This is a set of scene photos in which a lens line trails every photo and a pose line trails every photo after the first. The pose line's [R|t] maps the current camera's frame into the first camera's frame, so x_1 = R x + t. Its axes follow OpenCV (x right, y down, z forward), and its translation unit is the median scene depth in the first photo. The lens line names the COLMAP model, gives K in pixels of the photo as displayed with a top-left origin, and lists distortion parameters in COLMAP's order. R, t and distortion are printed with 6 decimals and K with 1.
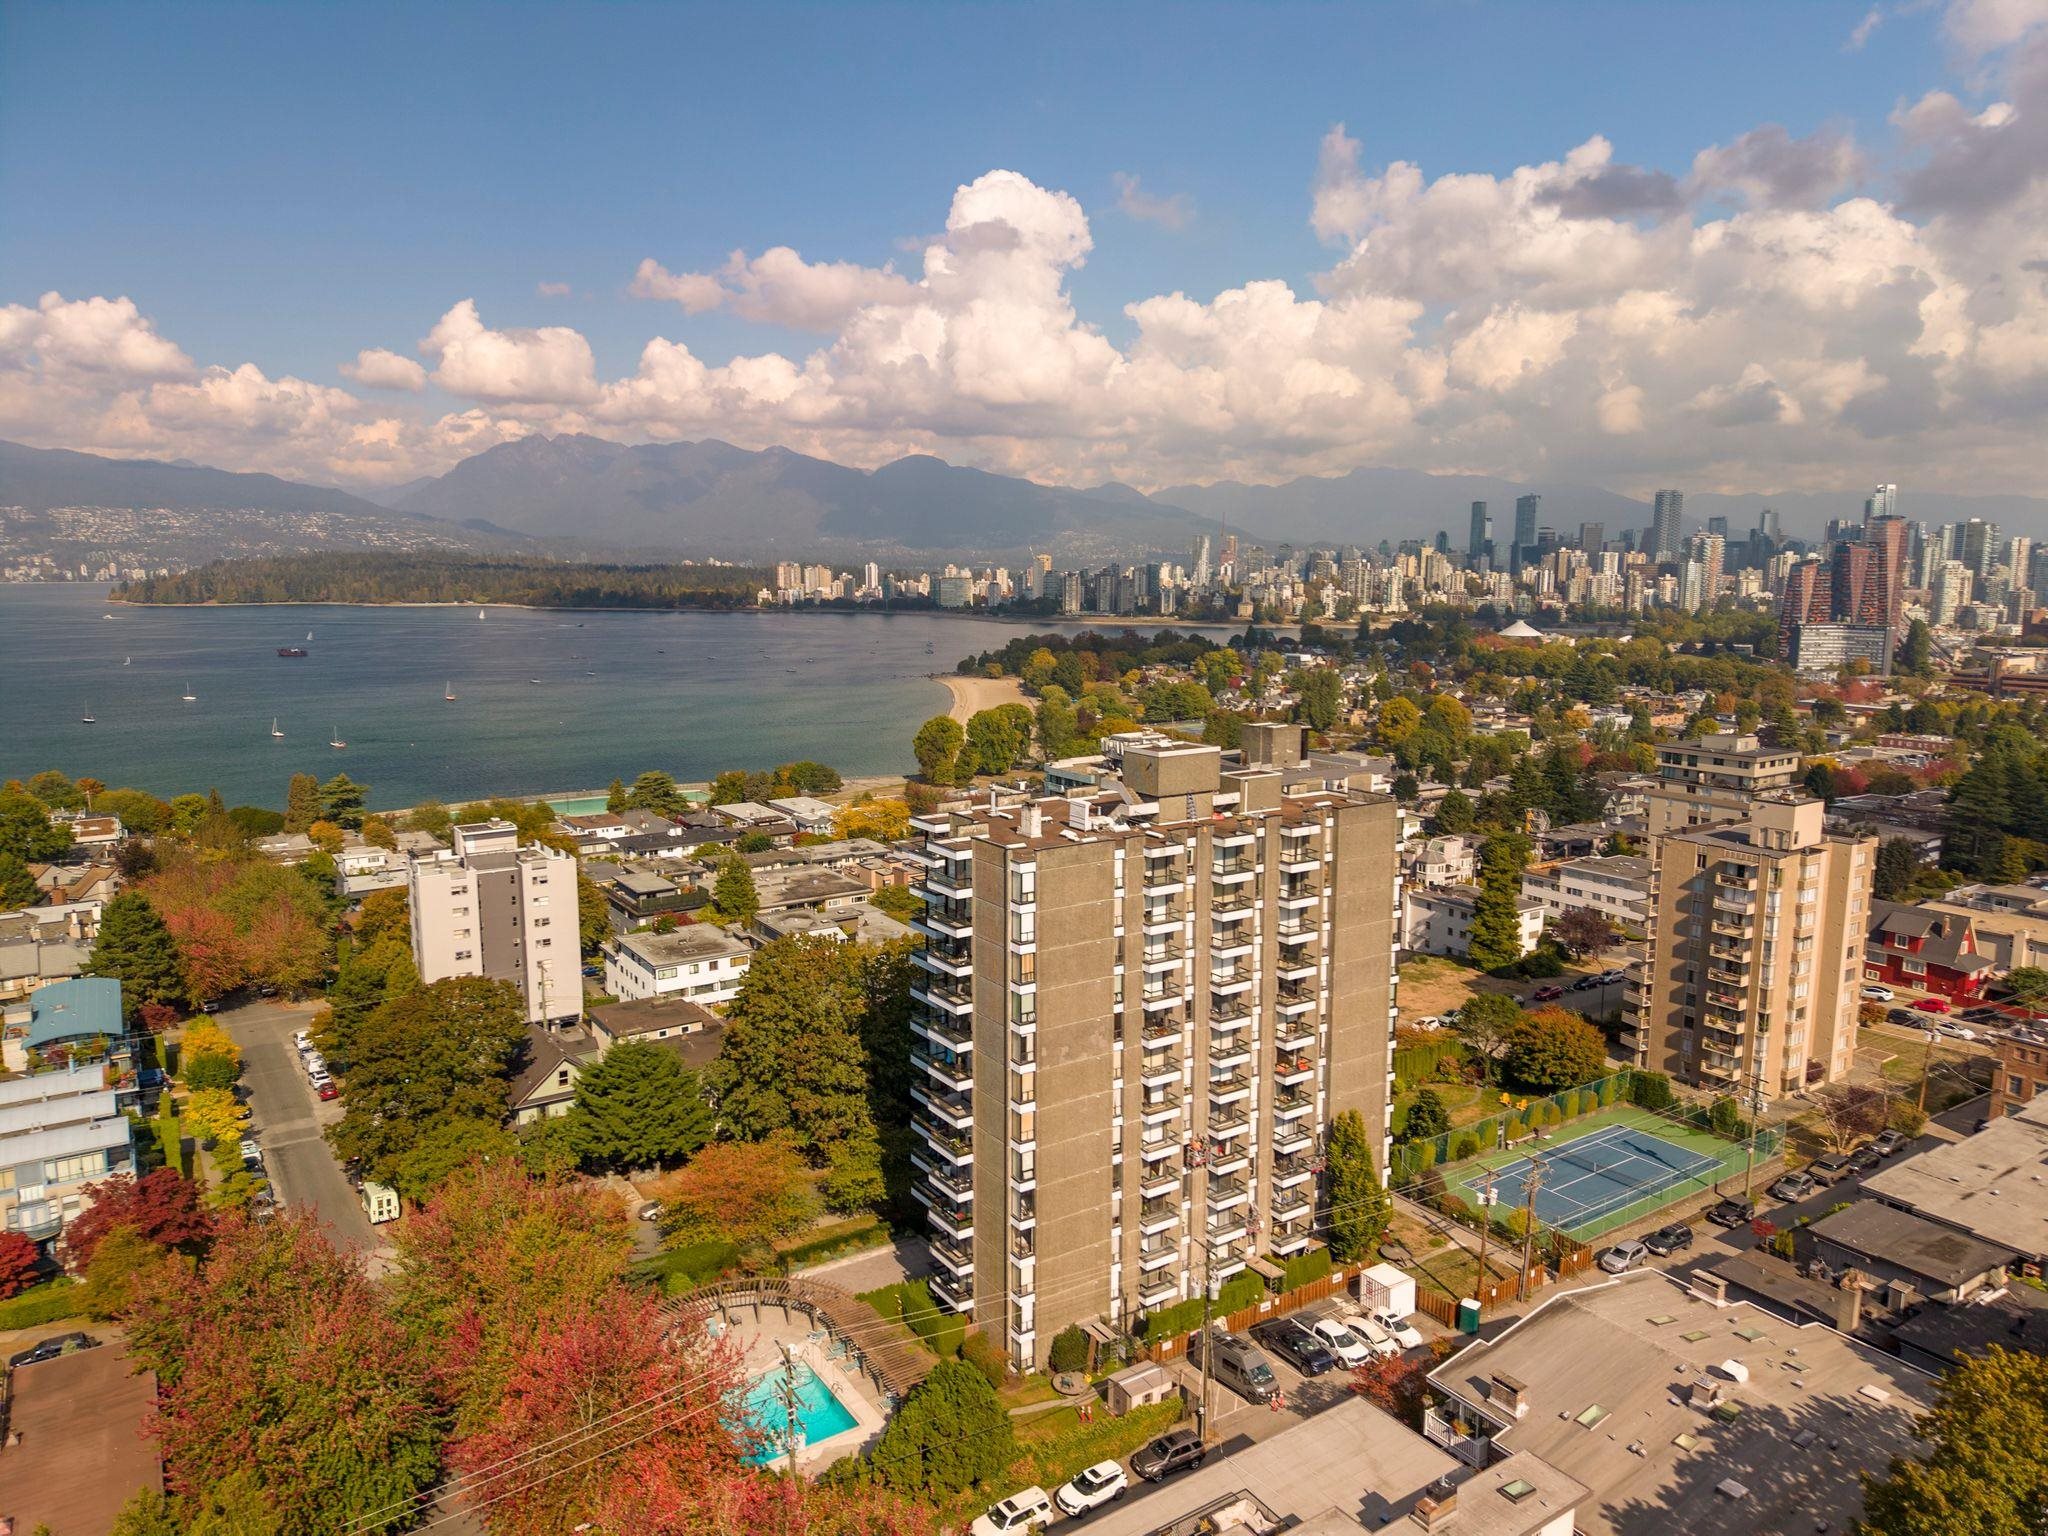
lens RADIAL K [[1329.6, 0, 1024.0], [0, 1329.6, 768.0], [0, 0, 1]] dist [0.062019, -0.067704]
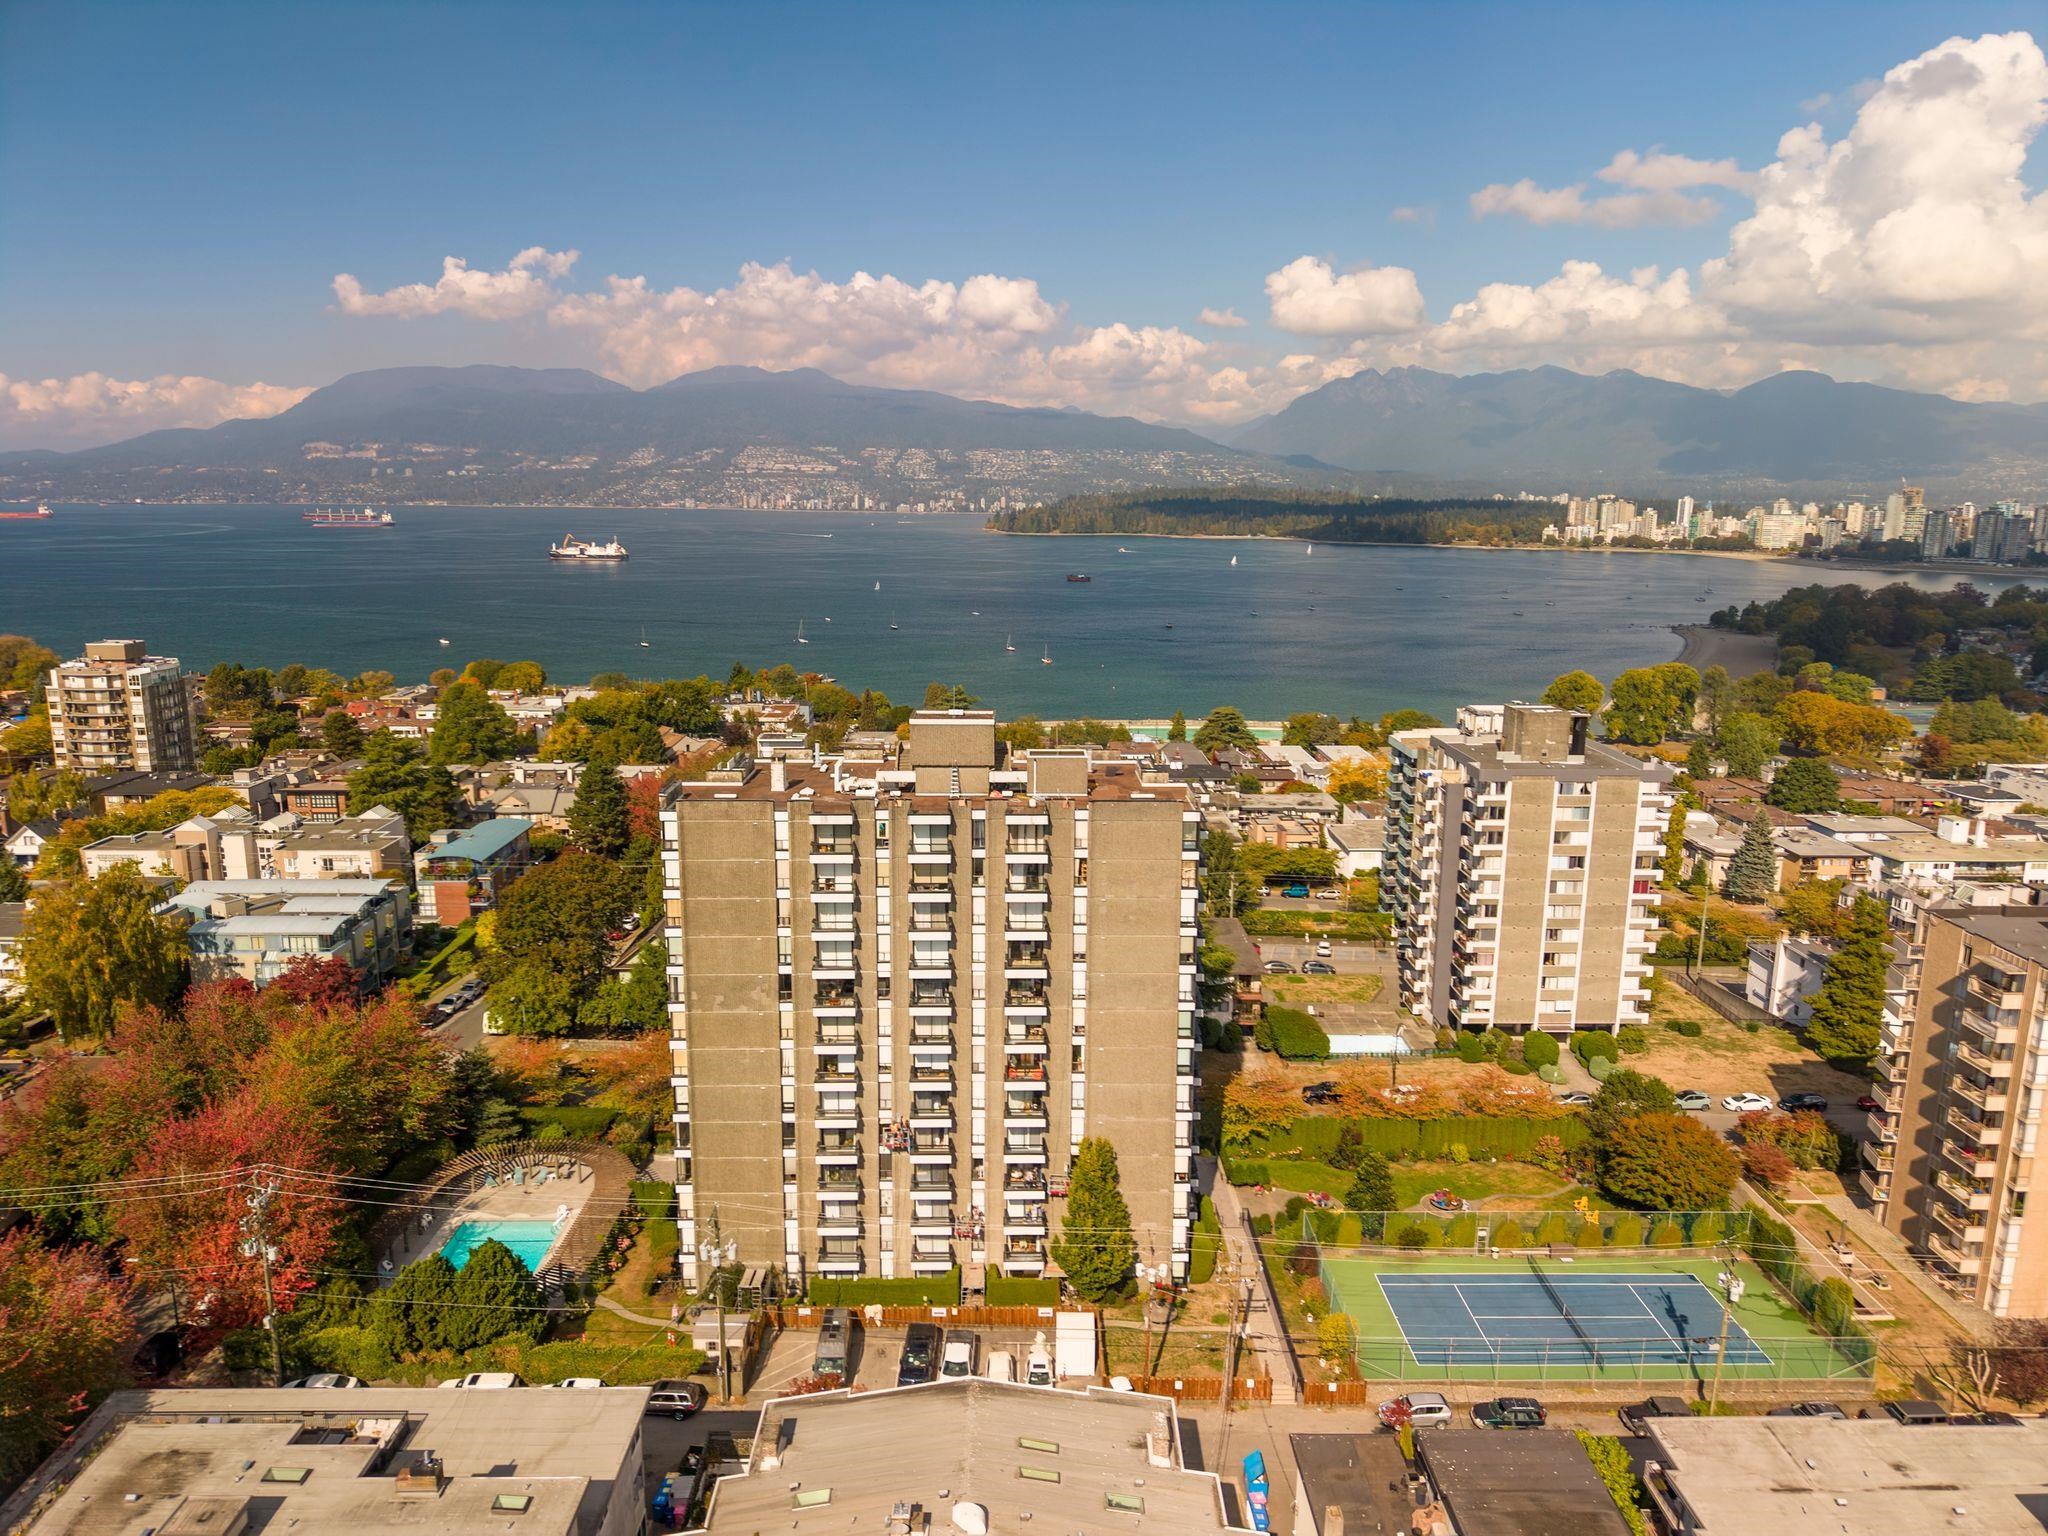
lens RADIAL K [[1329.6, 0, 1024.0], [0, 1329.6, 768.0], [0, 0, 1]] dist [0.062019, -0.067704]
pose [[0.843580, 0.111635, -0.525272, 0.432415], [-0.086671, 0.993633, 0.071982, -0.033755], [0.529963, -0.015196, 0.847884, 0.148691]]
